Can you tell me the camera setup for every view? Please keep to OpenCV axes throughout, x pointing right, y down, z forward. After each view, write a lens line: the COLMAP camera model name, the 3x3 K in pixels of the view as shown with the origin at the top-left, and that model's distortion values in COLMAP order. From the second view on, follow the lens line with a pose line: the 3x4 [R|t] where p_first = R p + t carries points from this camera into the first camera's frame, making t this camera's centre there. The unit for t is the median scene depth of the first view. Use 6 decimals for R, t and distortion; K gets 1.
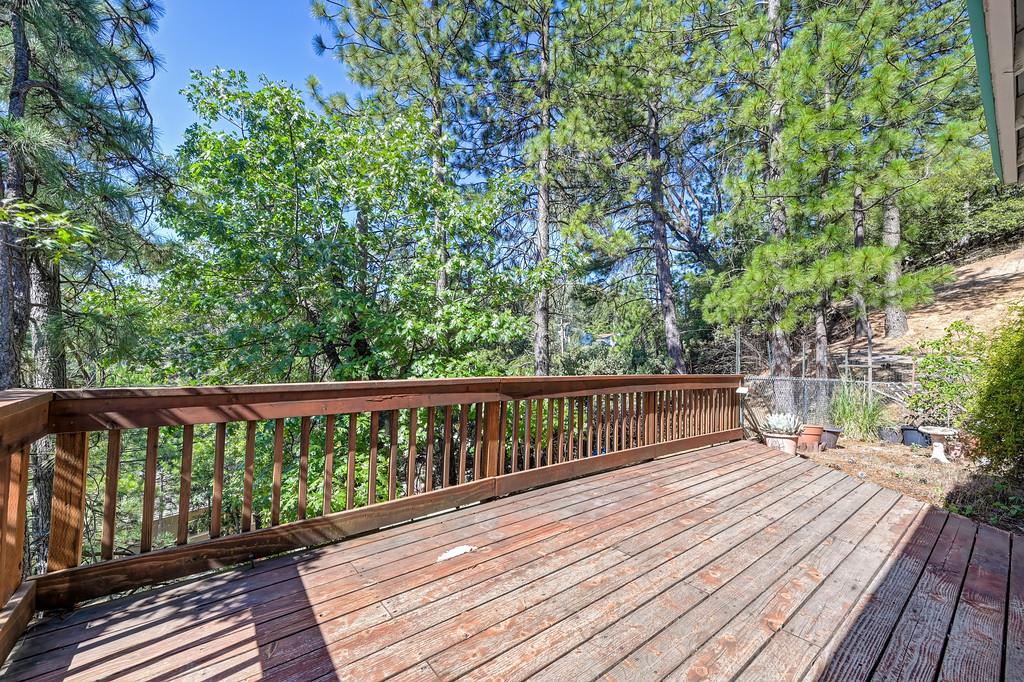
lens RADIAL K [[410.4, 0, 514.8], [0, 410.4, 356.1], [0, 0, 1]] dist [-0.003574, 0.000237]
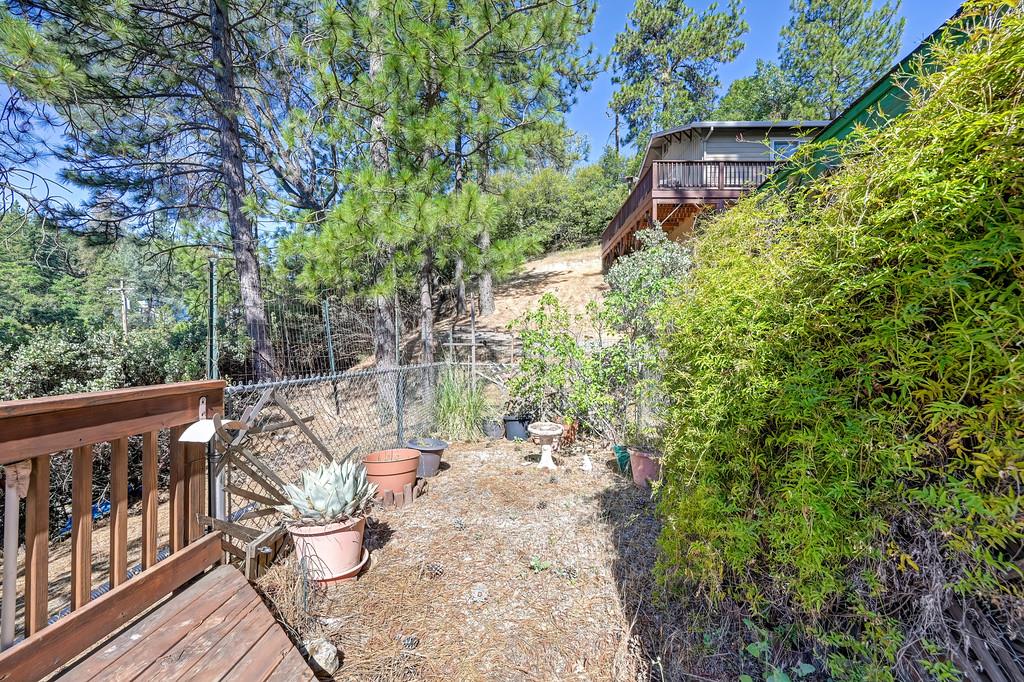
lens RADIAL K [[410.4, 0, 512.0], [0, 410.4, 337.2], [0, 0, 1]] dist [-0.003574, 0.000237]
pose [[0.675887, -0.009283, 0.736947, 0.185650], [0.005115, 0.999956, 0.007905, 0.002030], [-0.736988, -0.001573, 0.675904, 0.229689]]
